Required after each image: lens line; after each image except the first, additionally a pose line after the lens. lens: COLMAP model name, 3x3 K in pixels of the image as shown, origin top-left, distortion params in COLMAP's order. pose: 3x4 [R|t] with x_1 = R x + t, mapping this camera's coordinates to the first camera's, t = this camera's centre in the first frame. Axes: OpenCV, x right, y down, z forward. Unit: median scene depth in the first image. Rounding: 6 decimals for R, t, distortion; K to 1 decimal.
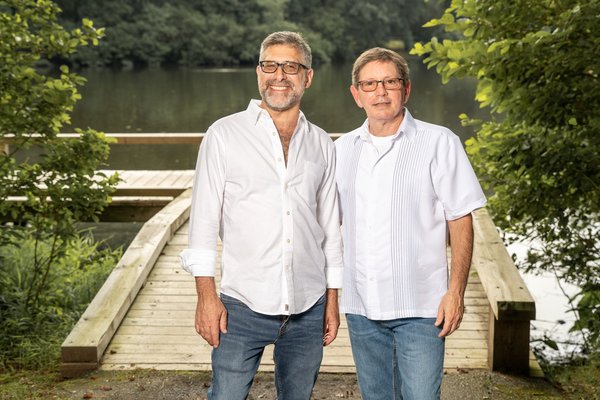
lens RADIAL K [[1101.4, 0, 310.8], [0, 1101.4, 201.6], [0, 0, 1]] dist [0.214237, -0.047570]
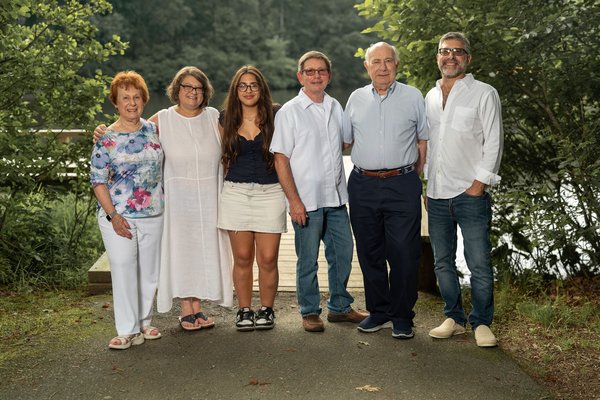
lens RADIAL K [[821.4, 0, 296.3], [0, 821.4, 195.3], [0, 0, 1]] dist [-0.005650, 0.069941]
pose [[0.999913, -0.000134, -0.013158, 0.030111], [0.000172, 0.999996, 0.002897, 0.026824], [0.013157, -0.002899, 0.999909, 0.011534]]
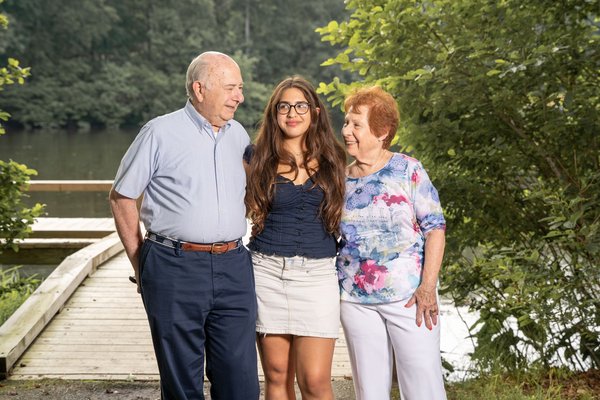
lens RADIAL K [[1190.2, 0, 300.0], [0, 1190.2, 200.0], [0, 0, 1]] dist [0.267791, 0.090209]
pose [[0.999885, 0.006730, 0.013563, 0.054193], [-0.005843, 0.997906, -0.064412, 0.040131], [-0.013968, 0.064326, 0.997831, -0.129262]]
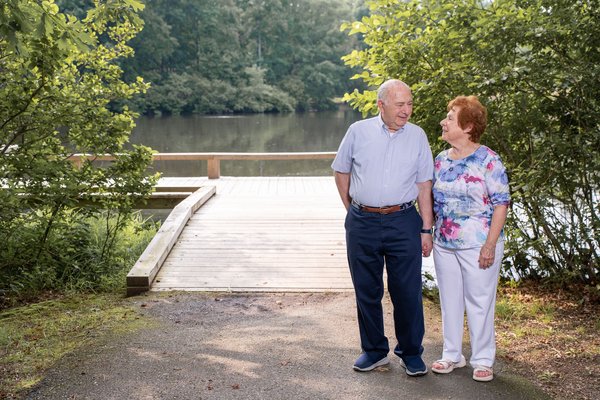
lens RADIAL K [[747.5, 0, 300.0], [0, 747.5, 200.0], [0, 0, 1]] dist [0.054298, 0.050830]
pose [[0.999701, -0.002230, 0.024366, 0.001404], [0.002441, 0.999960, -0.008624, 0.021562], [-0.024346, 0.008681, 0.999666, -0.071620]]
